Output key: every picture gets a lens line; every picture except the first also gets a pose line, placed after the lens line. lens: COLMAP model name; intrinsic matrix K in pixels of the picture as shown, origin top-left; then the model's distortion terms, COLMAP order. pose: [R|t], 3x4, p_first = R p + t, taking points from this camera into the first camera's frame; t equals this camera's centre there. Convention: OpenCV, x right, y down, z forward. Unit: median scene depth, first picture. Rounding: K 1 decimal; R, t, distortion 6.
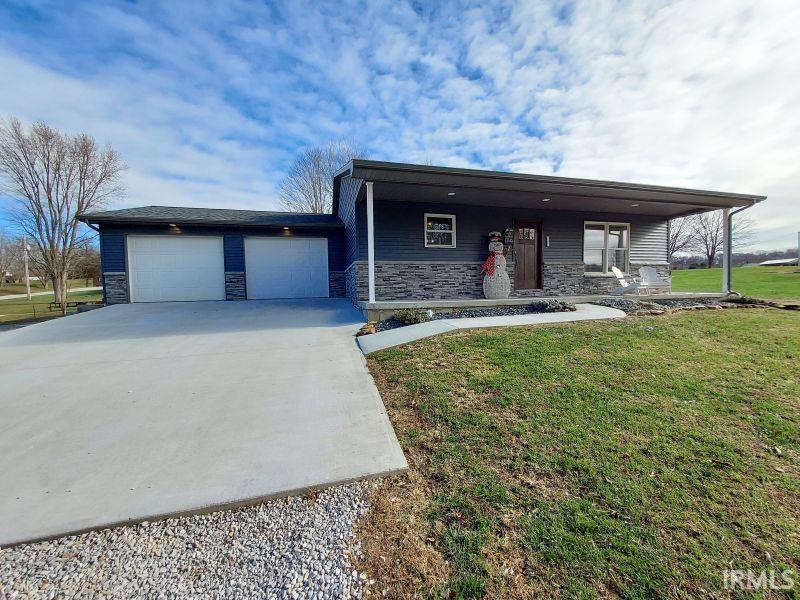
lens RADIAL K [[317.0, 0, 405.4], [0, 317.0, 305.8], [0, 0, 1]] dist [-0.001295, -0.000280]
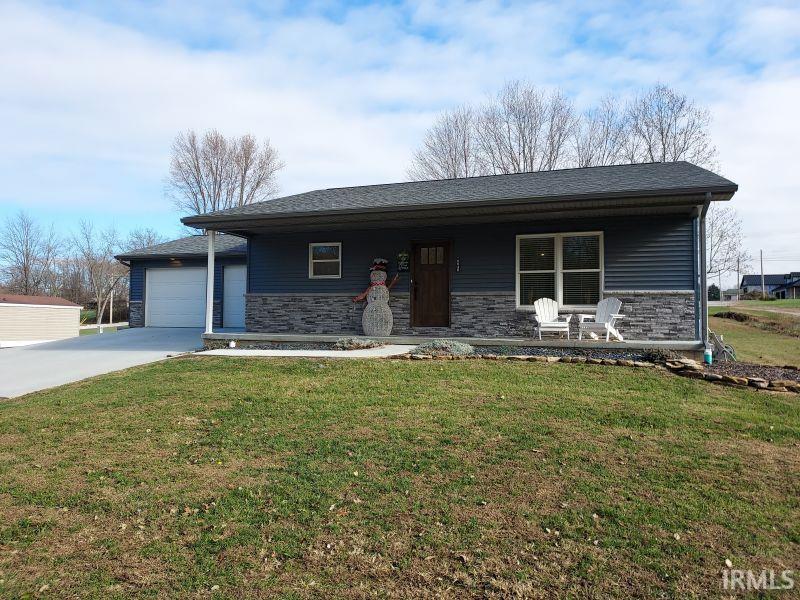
lens RADIAL K [[581.7, 0, 394.0], [0, 581.7, 303.4], [0, 0, 1]] dist [0.042644, 0.000001]
pose [[0.817282, 0.011168, -0.576130, 1.121688], [-0.054159, 0.996875, -0.057504, -0.021252], [0.573688, 0.078199, 0.815333, -0.235825]]
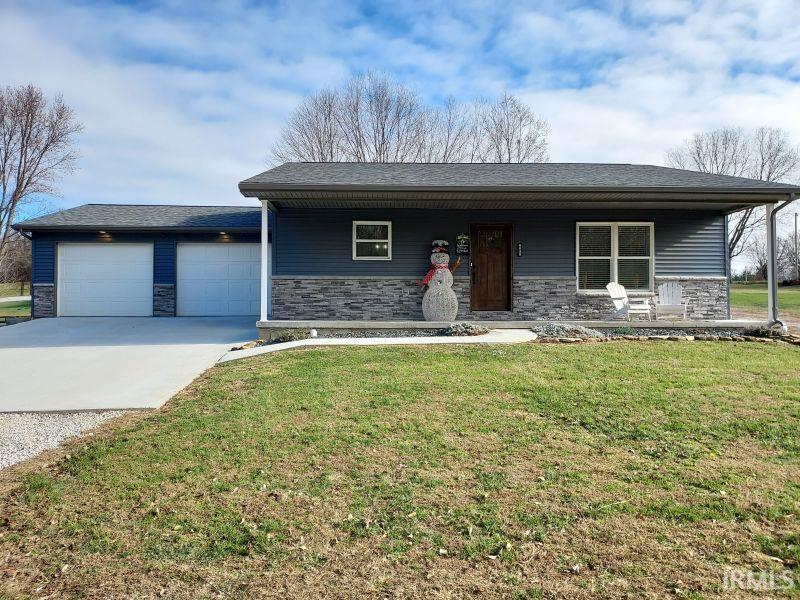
lens RADIAL K [[581.7, 0, 394.2], [0, 581.7, 300.3], [0, 0, 1]] dist [0.042644, 0.000001]
pose [[0.974439, 0.016713, -0.224029, 0.464566], [-0.030749, 0.997766, -0.059313, 0.013895], [0.222538, 0.064685, 0.972776, -0.445033]]
